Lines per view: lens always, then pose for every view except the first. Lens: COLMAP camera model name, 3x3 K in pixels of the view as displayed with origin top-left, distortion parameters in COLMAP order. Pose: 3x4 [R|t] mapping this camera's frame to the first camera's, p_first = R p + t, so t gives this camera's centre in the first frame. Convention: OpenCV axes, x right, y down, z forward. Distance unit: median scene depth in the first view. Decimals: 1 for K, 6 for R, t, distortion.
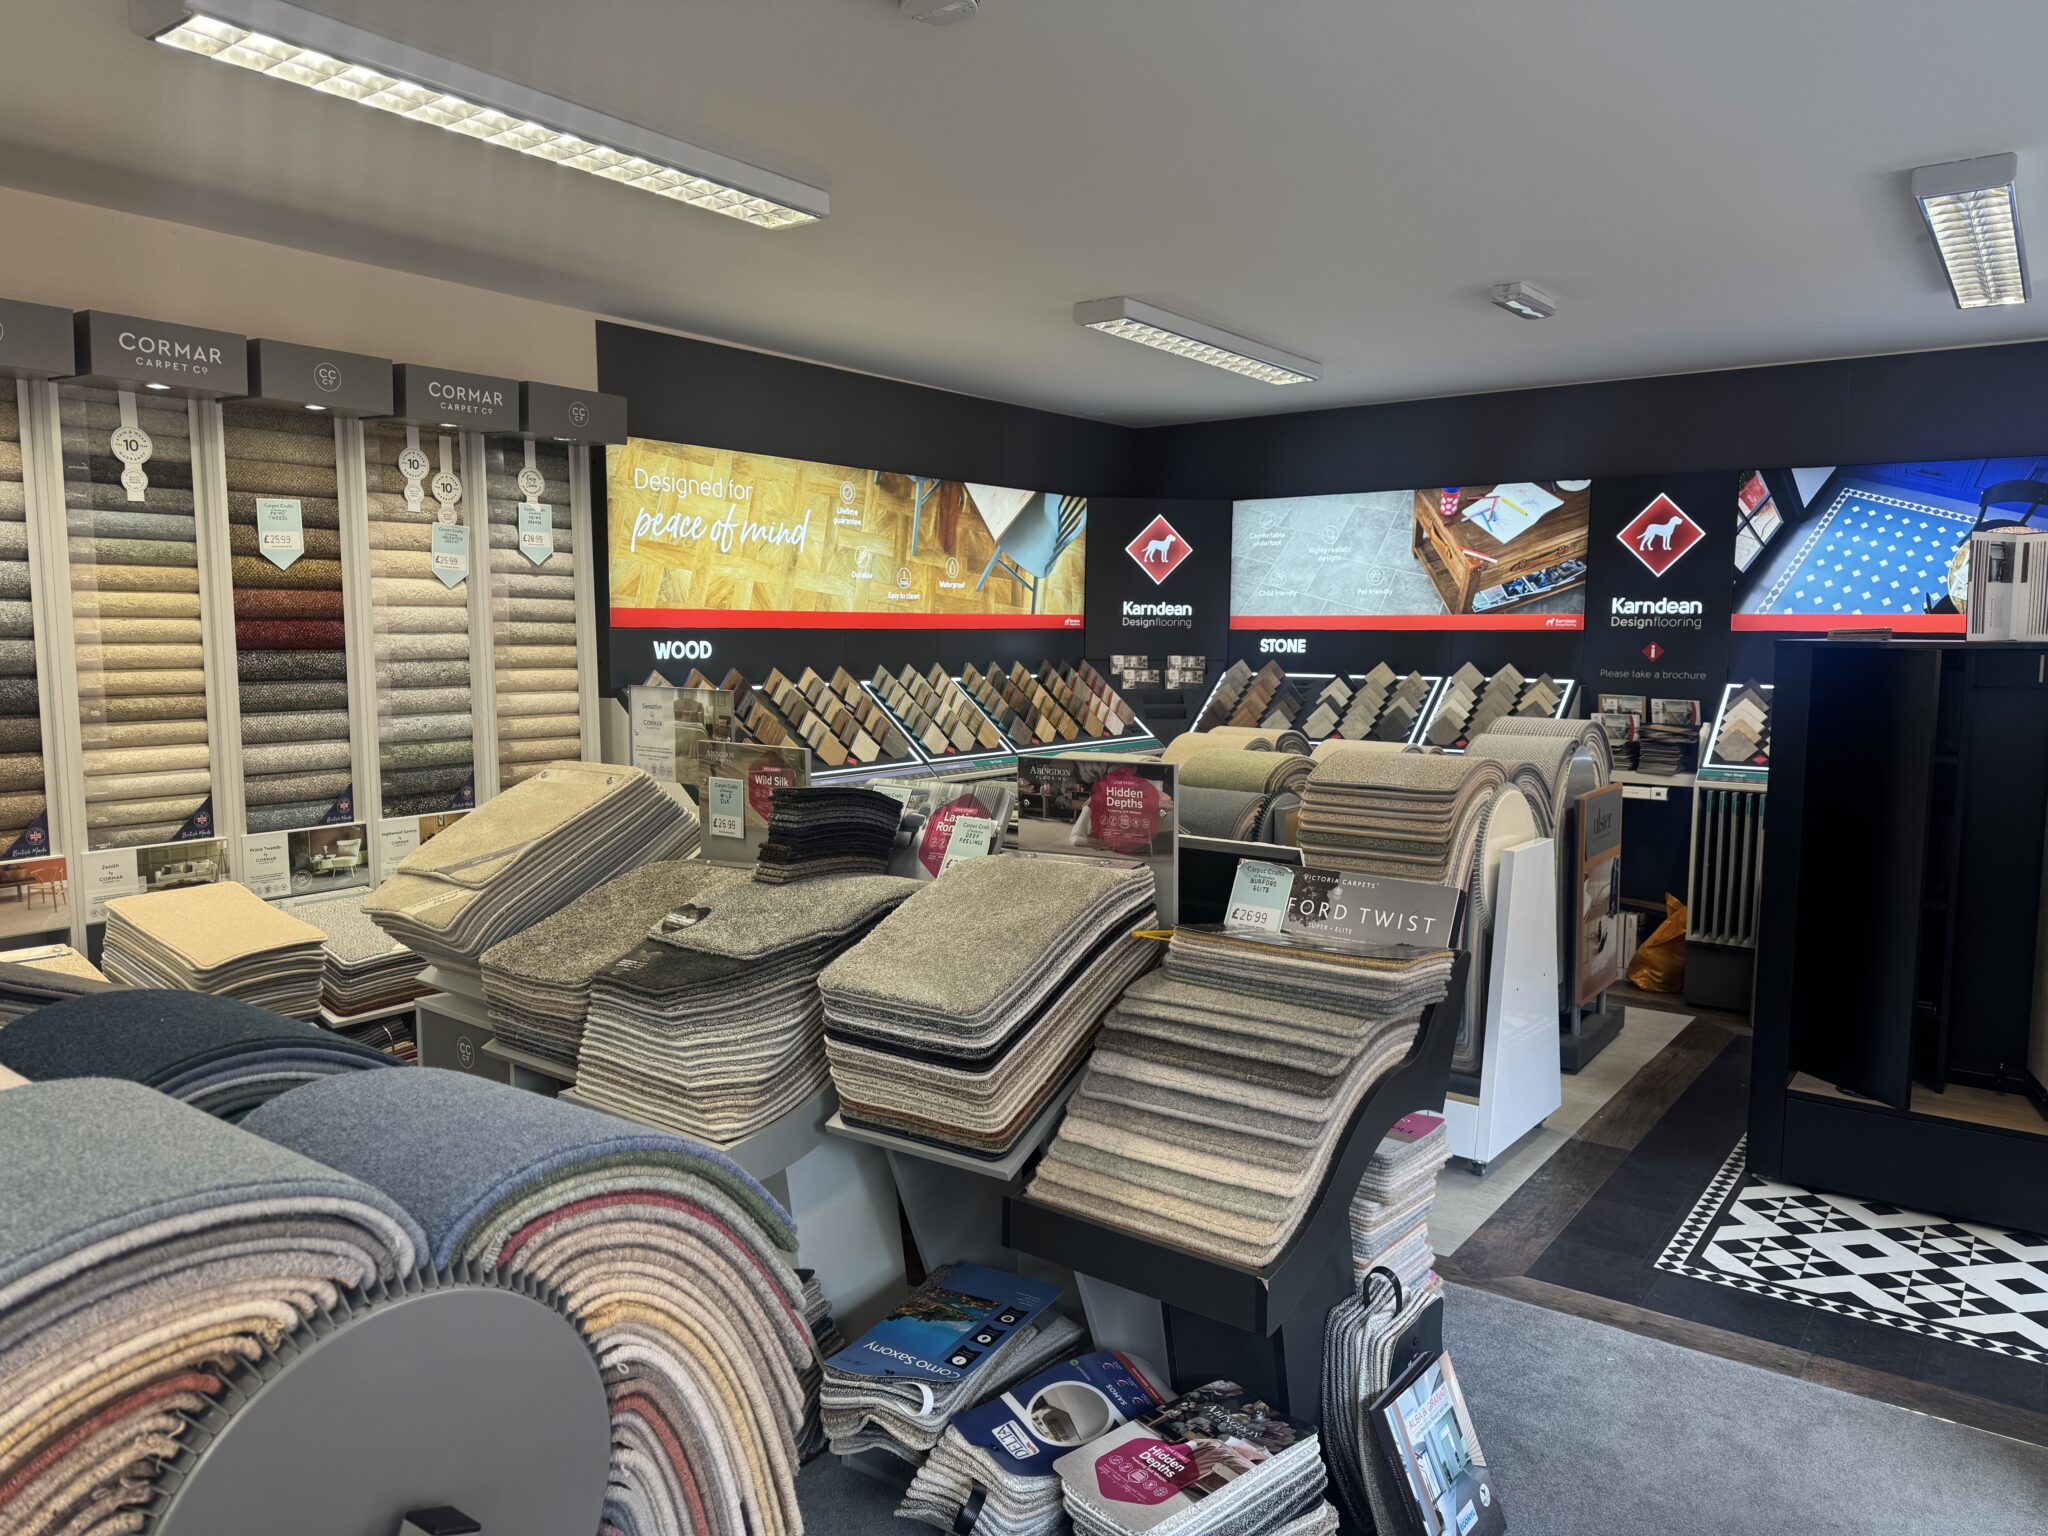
lens RADIAL K [[1442.7, 0, 1019.5], [0, 1442.7, 764.1], [0, 0, 1]] dist [0.040616, -0.048501]
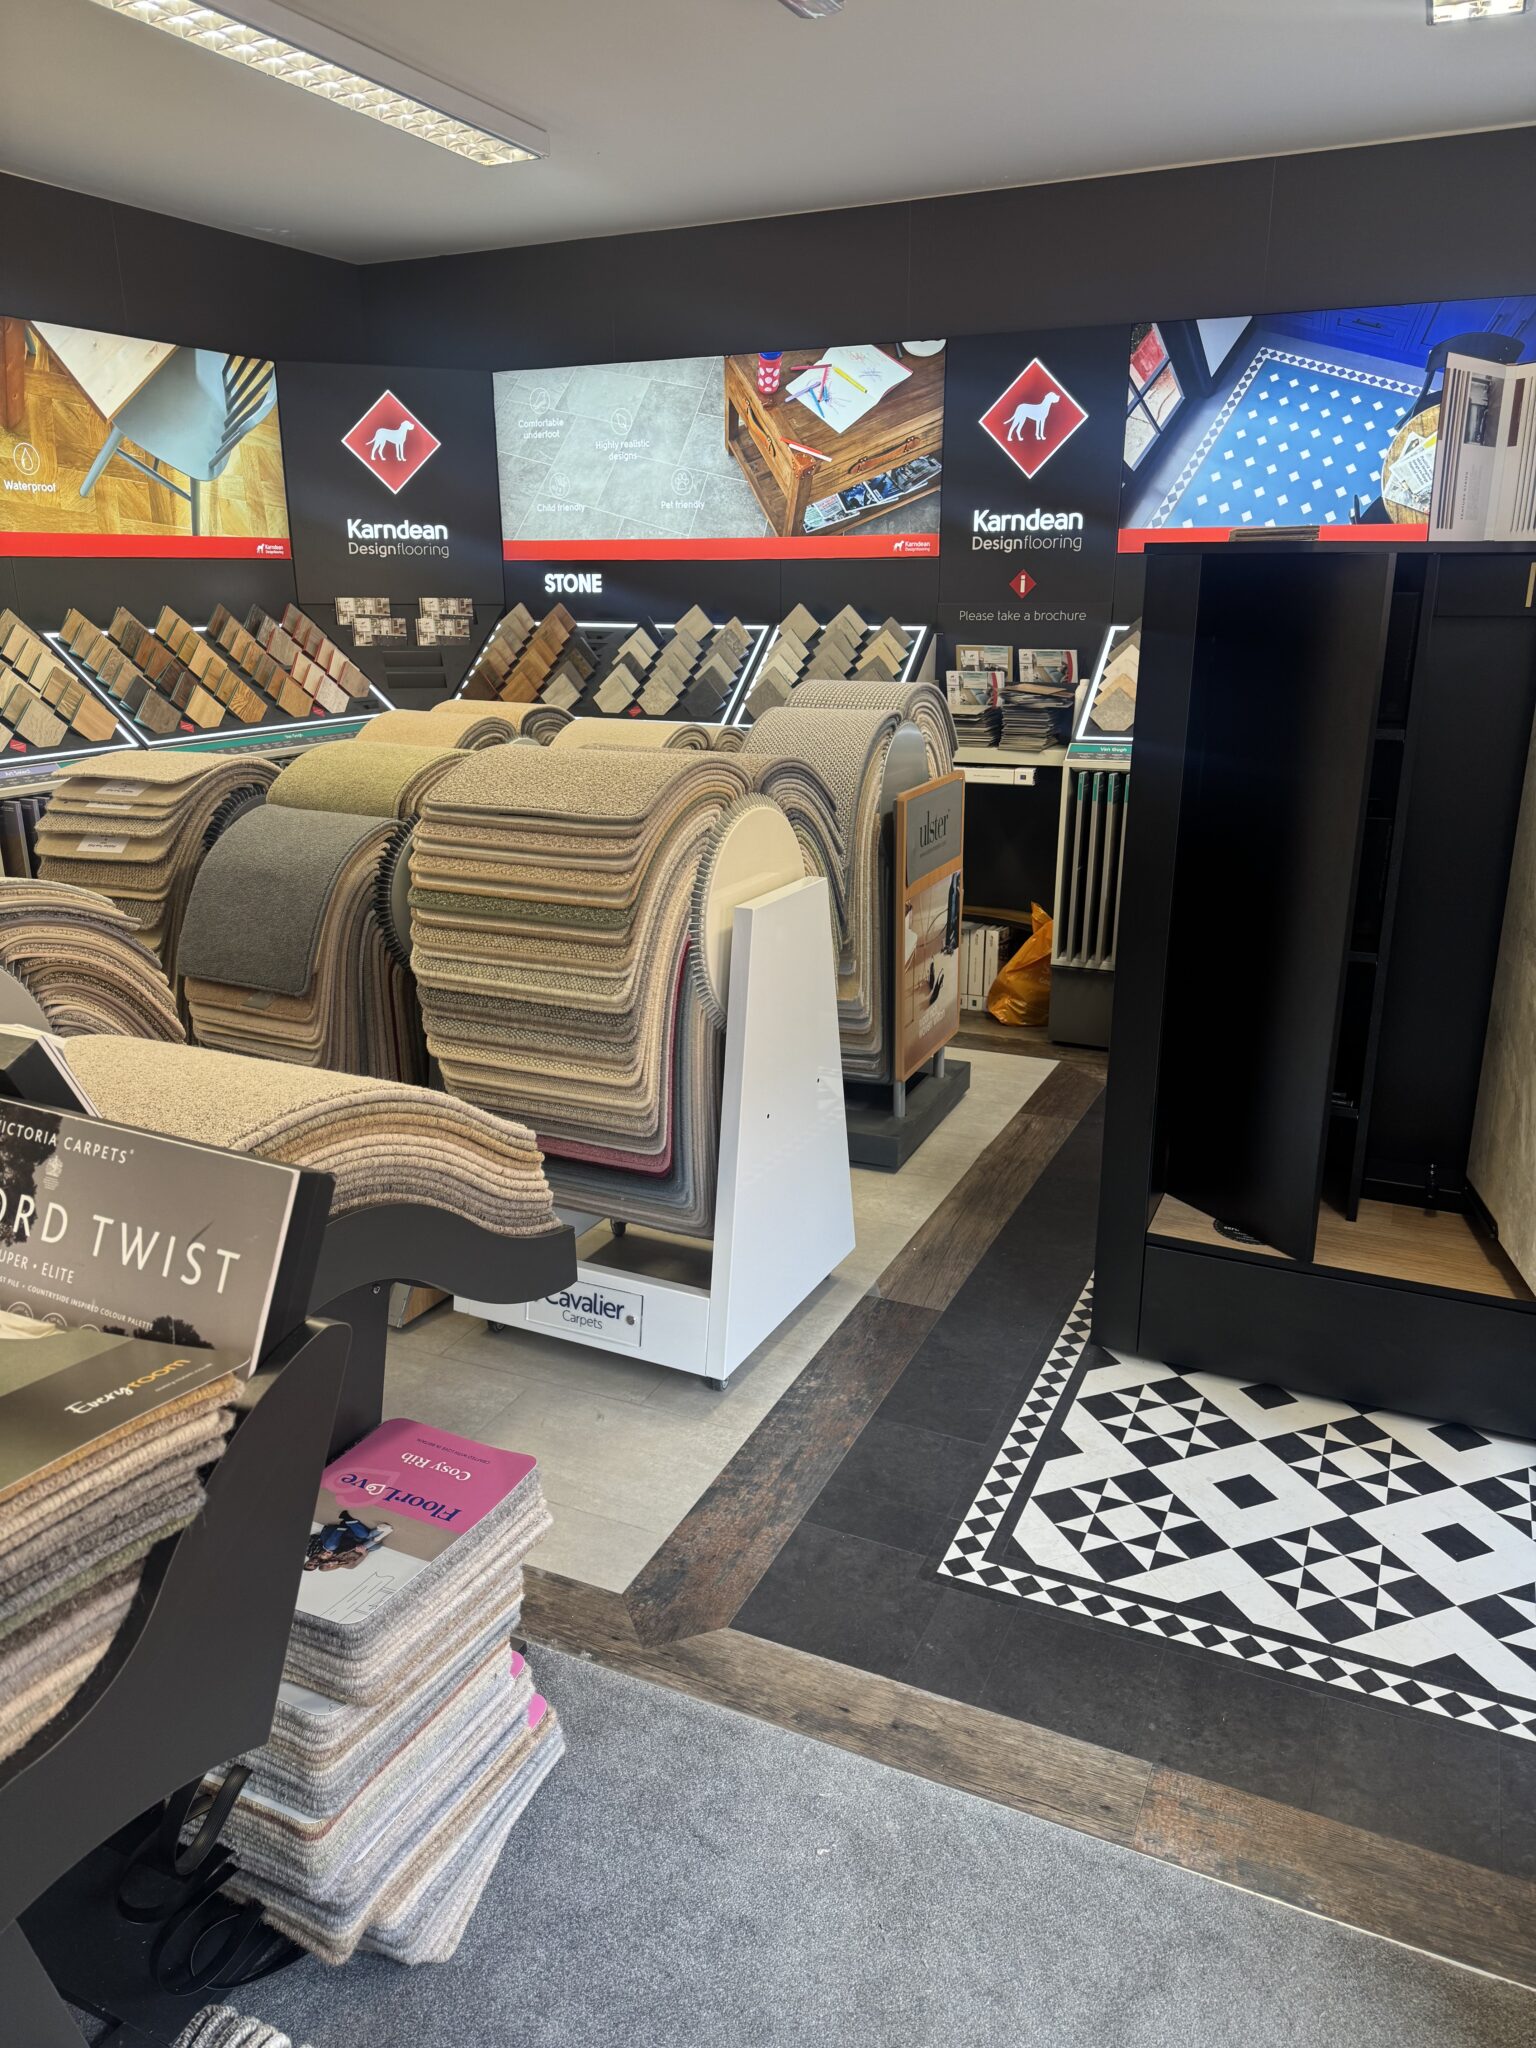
lens RADIAL K [[1442.7, 0, 773.9], [0, 1442.7, 1023.5], [0, 0, 1]] dist [0.040616, -0.048501]
pose [[0.978395, -0.068906, 0.194922, 0.153593], [0.028211, 0.978501, 0.204303, -0.011211], [-0.204809, -0.194390, 0.959305, 0.269182]]
